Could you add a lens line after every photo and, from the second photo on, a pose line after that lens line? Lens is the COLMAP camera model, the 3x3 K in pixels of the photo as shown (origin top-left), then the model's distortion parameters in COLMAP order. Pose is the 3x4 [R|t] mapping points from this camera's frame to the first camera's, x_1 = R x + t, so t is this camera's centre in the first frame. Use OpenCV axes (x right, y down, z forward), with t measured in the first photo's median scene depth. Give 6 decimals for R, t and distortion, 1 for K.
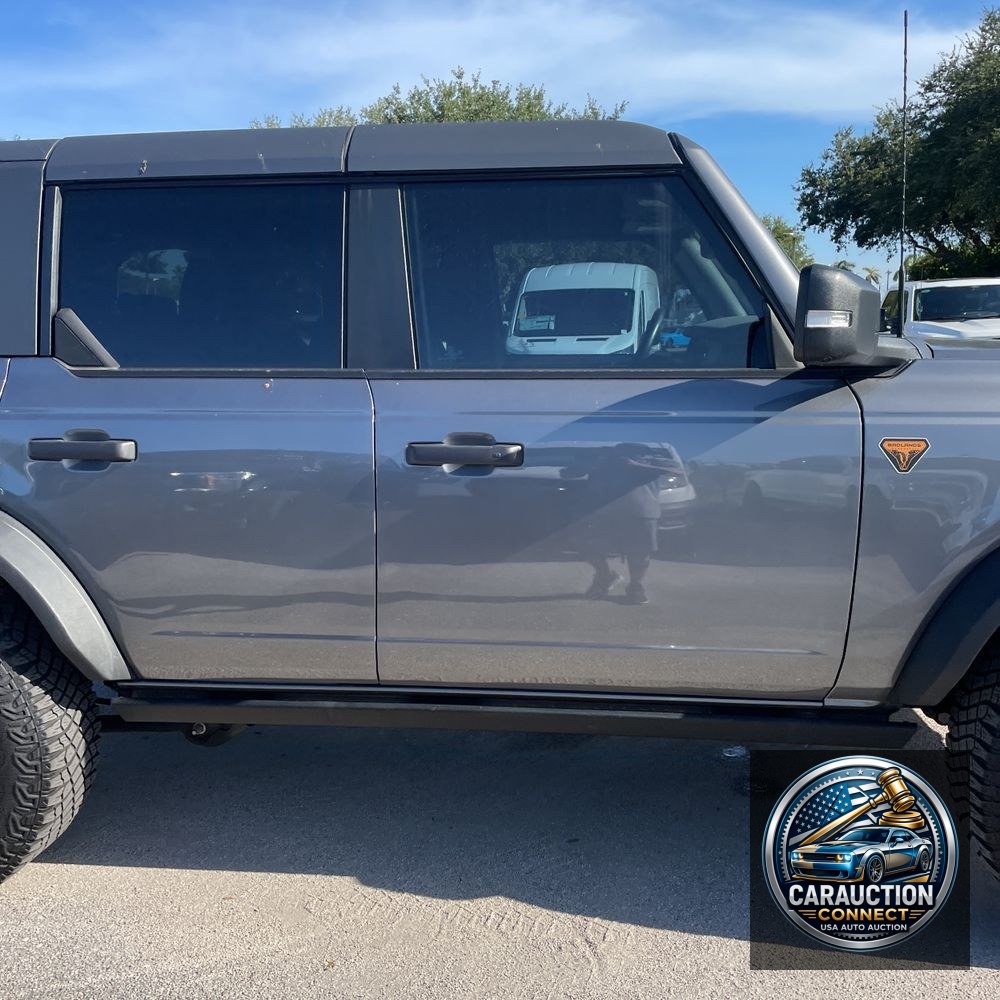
lens RADIAL K [[962.5, 0, 482.3], [0, 962.5, 520.5], [0, 0, 1]] dist [0.127153, -0.200481]
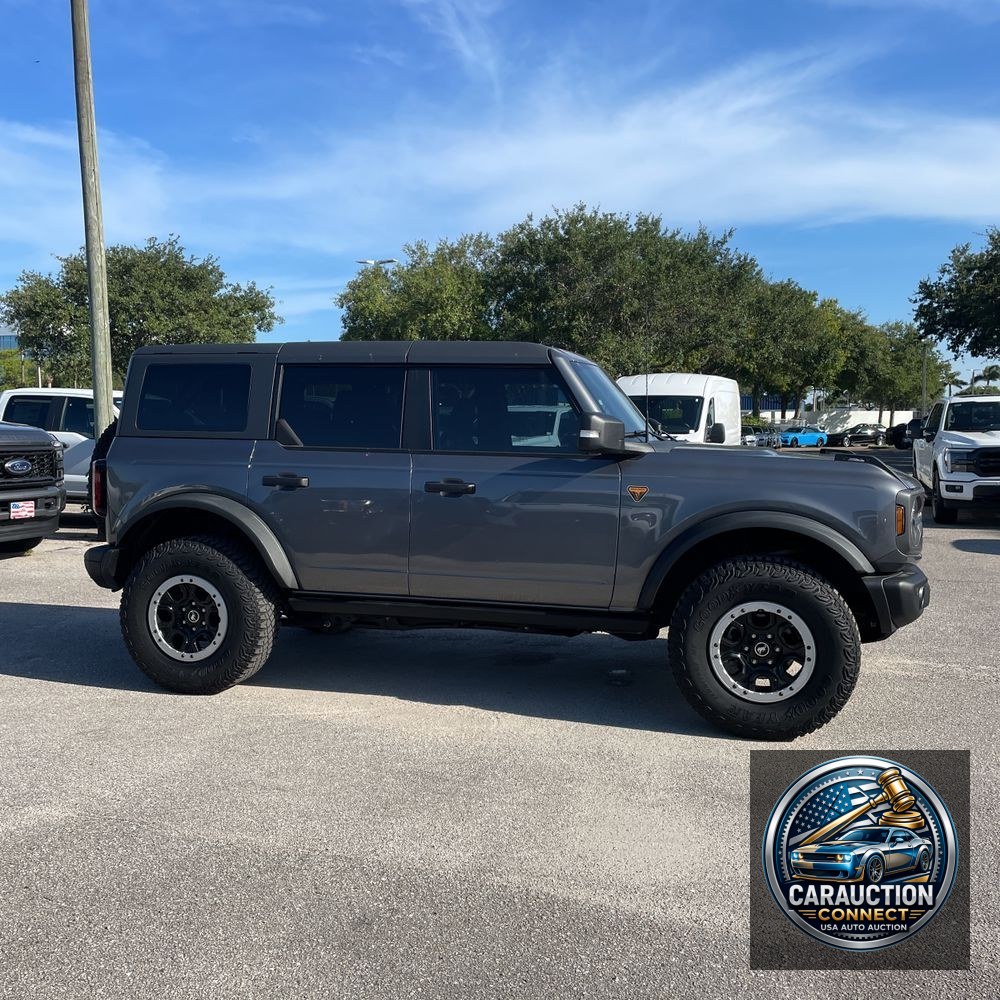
lens RADIAL K [[962.5, 0, 482.3], [0, 962.5, 520.5], [0, 0, 1]] dist [0.127153, -0.200481]
pose [[0.989660, 0.039079, -0.138010, 0.315121], [-0.051835, 0.994585, -0.090078, 0.175026], [0.133743, 0.096301, 0.986326, -1.014246]]
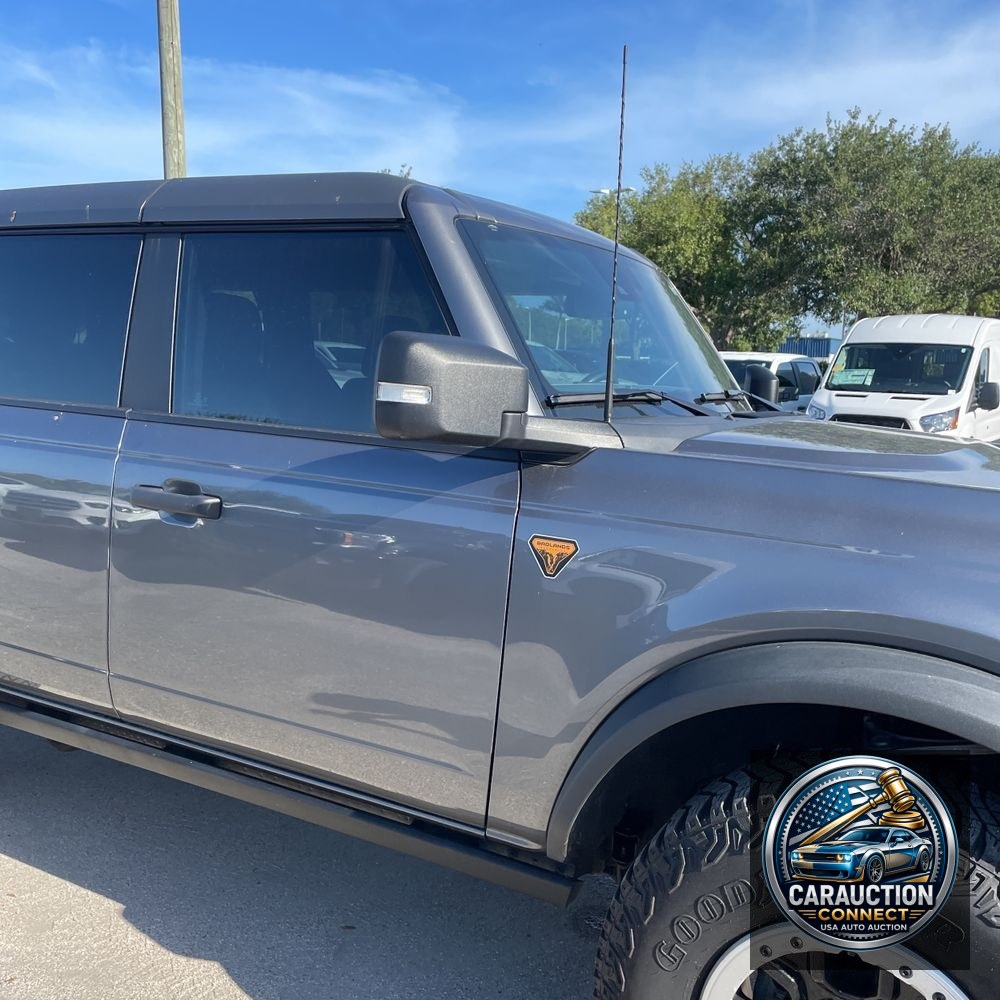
lens RADIAL K [[968.8, 0, 521.1], [0, 968.8, 514.0], [0, 0, 1]] dist [0.096420, -0.116284]
pose [[0.929560, 0.109255, -0.352110, 0.570776], [-0.126104, 0.991697, -0.025201, -0.064652], [0.346433, 0.067828, 0.935619, 0.158770]]
